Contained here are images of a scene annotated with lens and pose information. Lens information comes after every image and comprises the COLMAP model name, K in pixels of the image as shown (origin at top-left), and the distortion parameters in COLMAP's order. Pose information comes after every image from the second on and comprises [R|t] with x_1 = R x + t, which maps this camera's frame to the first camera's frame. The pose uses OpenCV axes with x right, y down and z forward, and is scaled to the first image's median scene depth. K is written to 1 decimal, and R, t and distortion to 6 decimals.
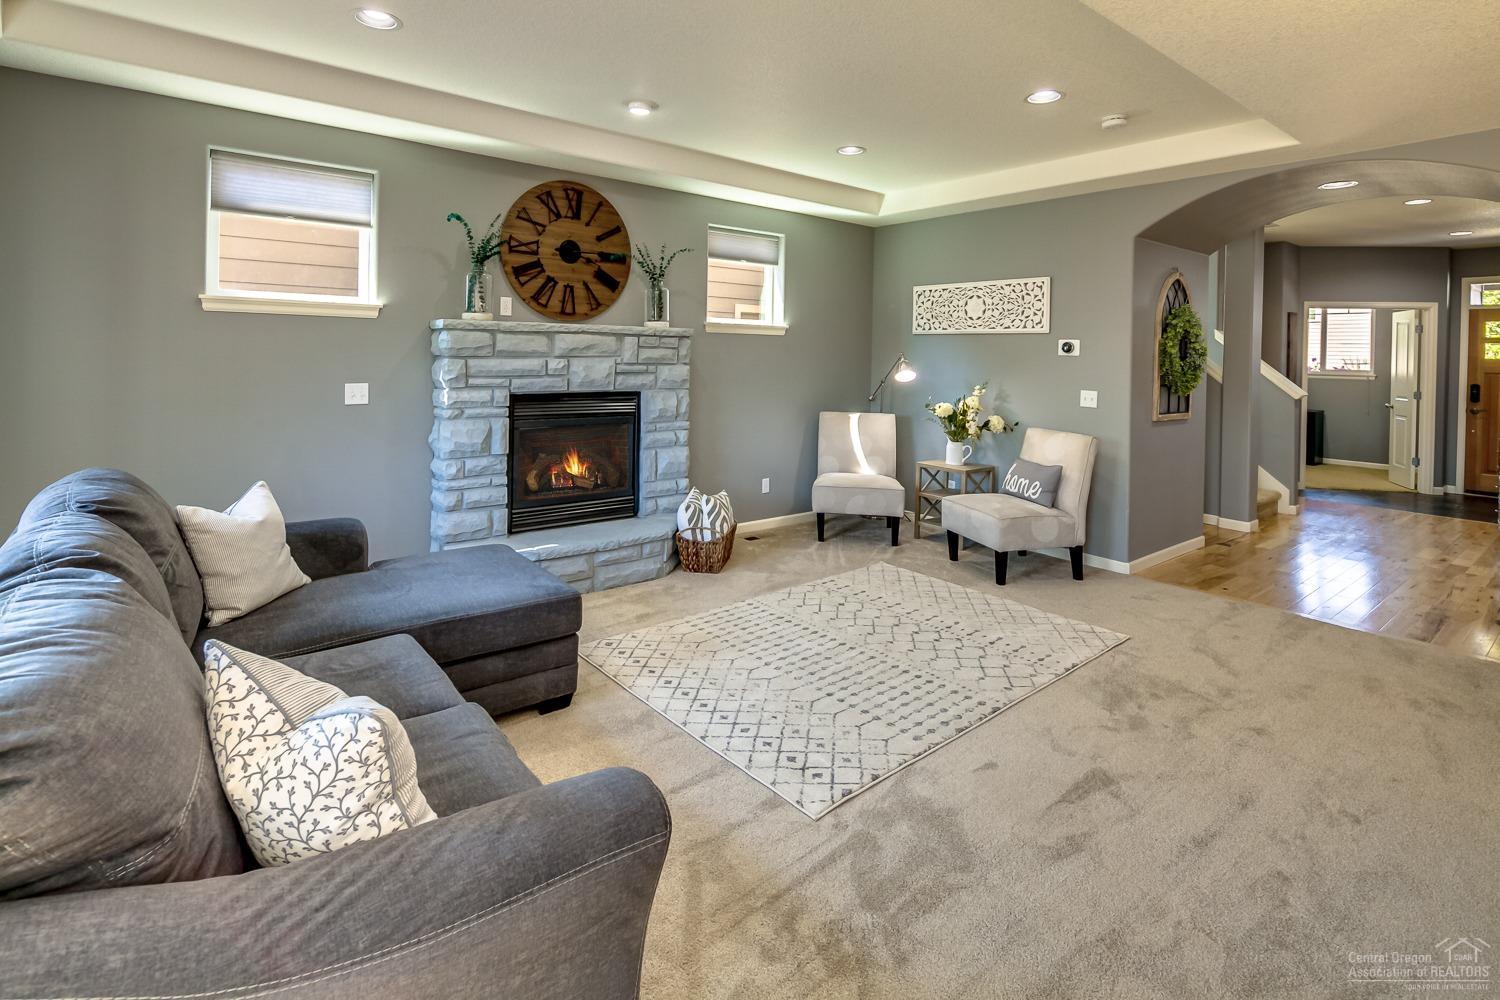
lens RADIAL K [[726.3, 0, 742.6], [0, 726.3, 356.7], [0, 0, 1]] dist [0.000983, -0.000479]
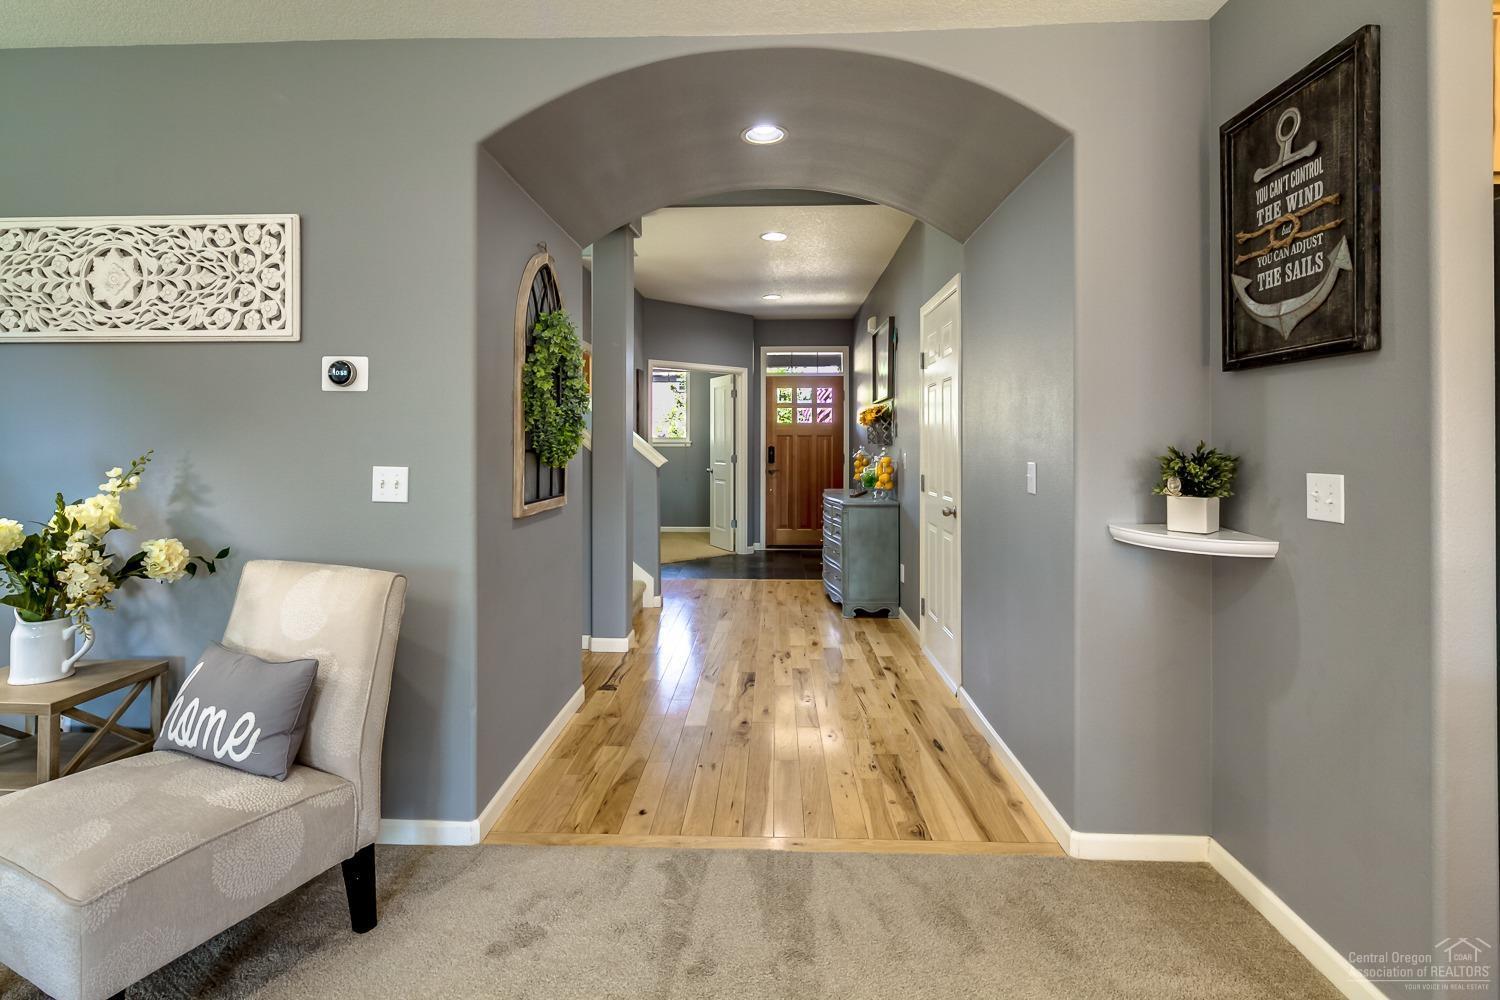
lens RADIAL K [[727.7, 0, 745.7], [0, 727.7, 443.5], [0, 0, 1]] dist [-0.002157, -0.000691]
pose [[0.652457, -0.020387, 0.757552, 0.282403], [0.014758, 0.999790, 0.014195, 0.029823], [-0.757682, 0.001918, 0.652621, 0.542450]]
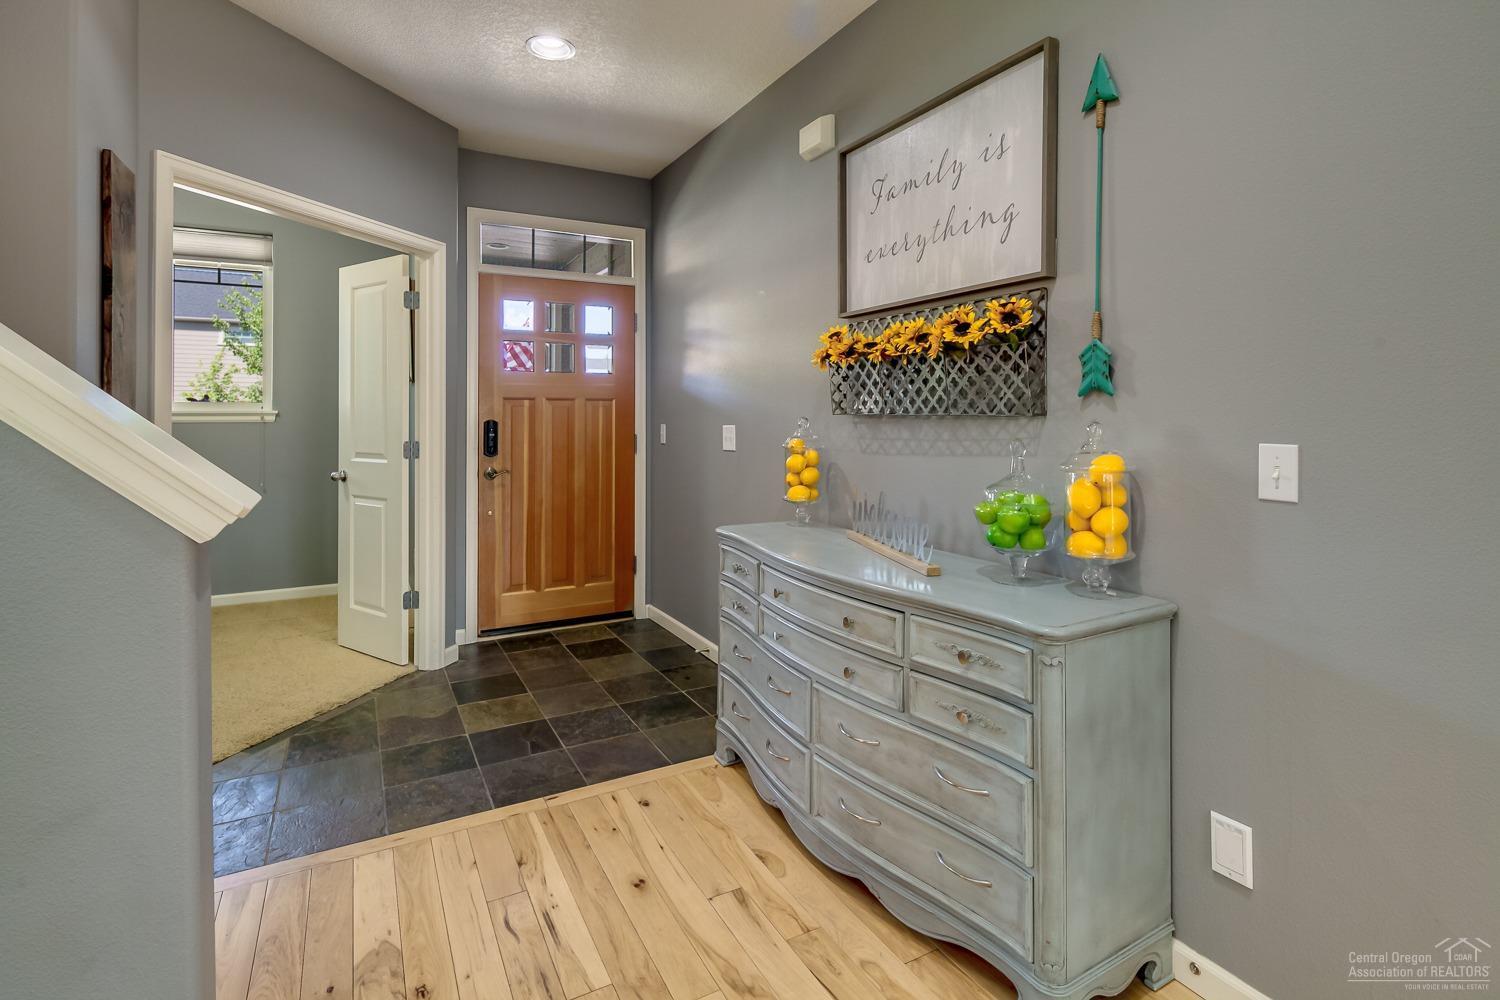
lens RADIAL K [[729.9, 0, 748.9], [0, 729.9, 414.3], [0, 0, 1]] dist [-0.001545, -0.000150]
pose [[0.173439, -0.020469, 0.984632, 0.892689], [0.007919, 0.999781, 0.019389, 0.041894], [-0.984813, 0.004435, 0.173563, 1.215714]]
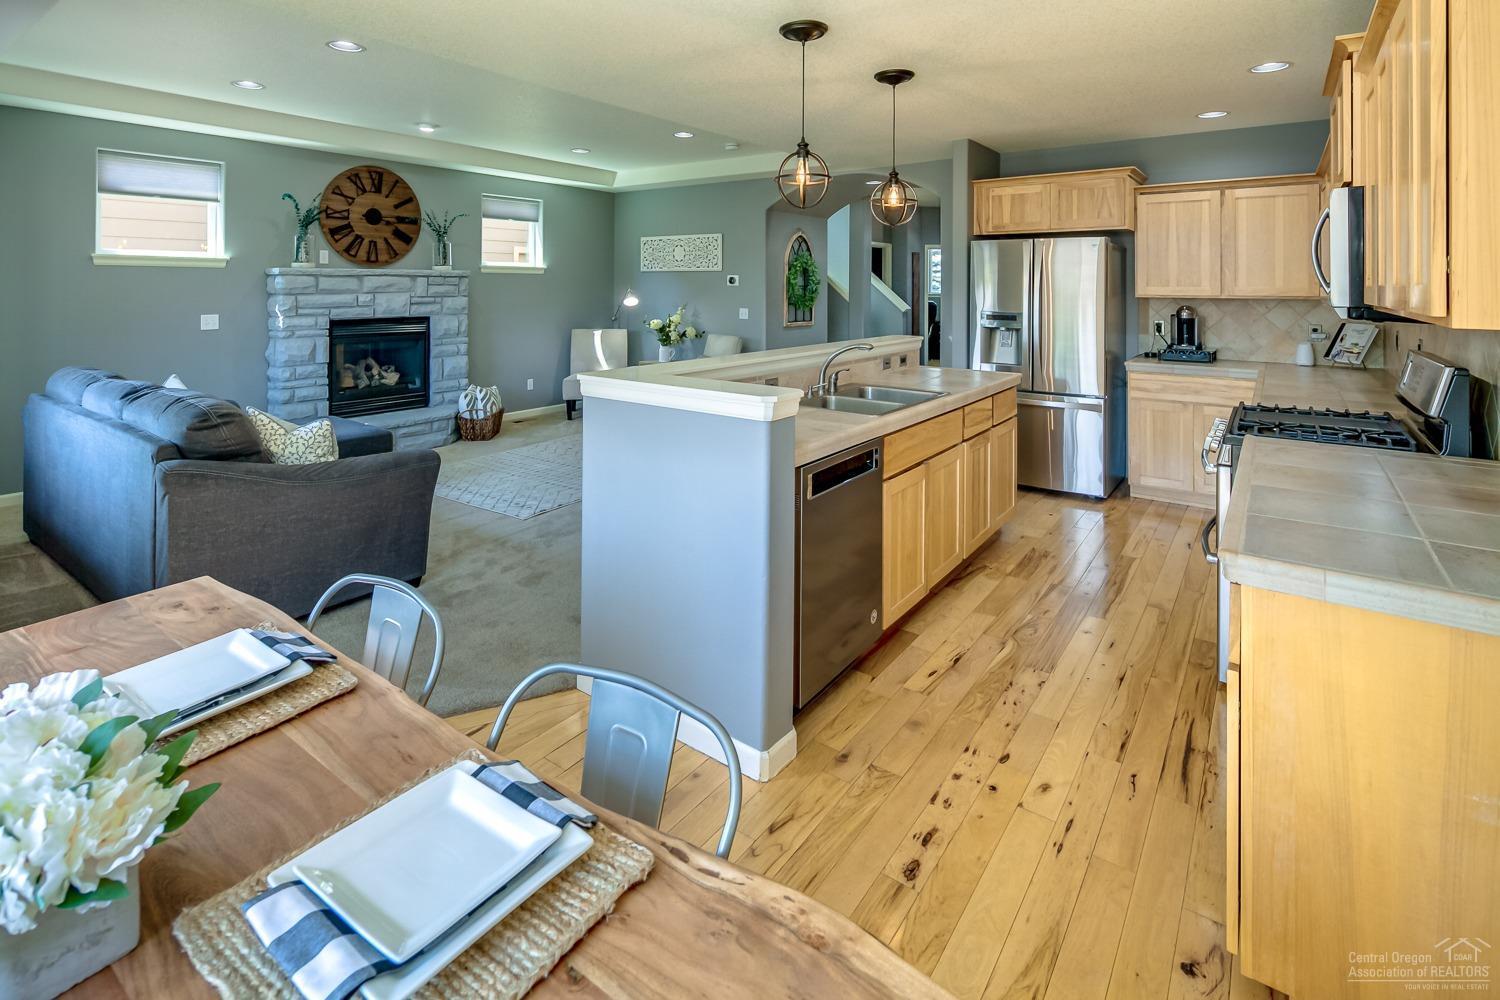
lens RADIAL K [[729.7, 0, 747.8], [0, 729.7, 276.8], [0, 0, 1]] dist [0.000342, -0.000034]
pose [[0.964031, -0.012714, 0.265486, 0.076820], [0.016132, 0.999813, -0.010696, -0.003509], [-0.265300, 0.014594, 0.964055, -0.513515]]
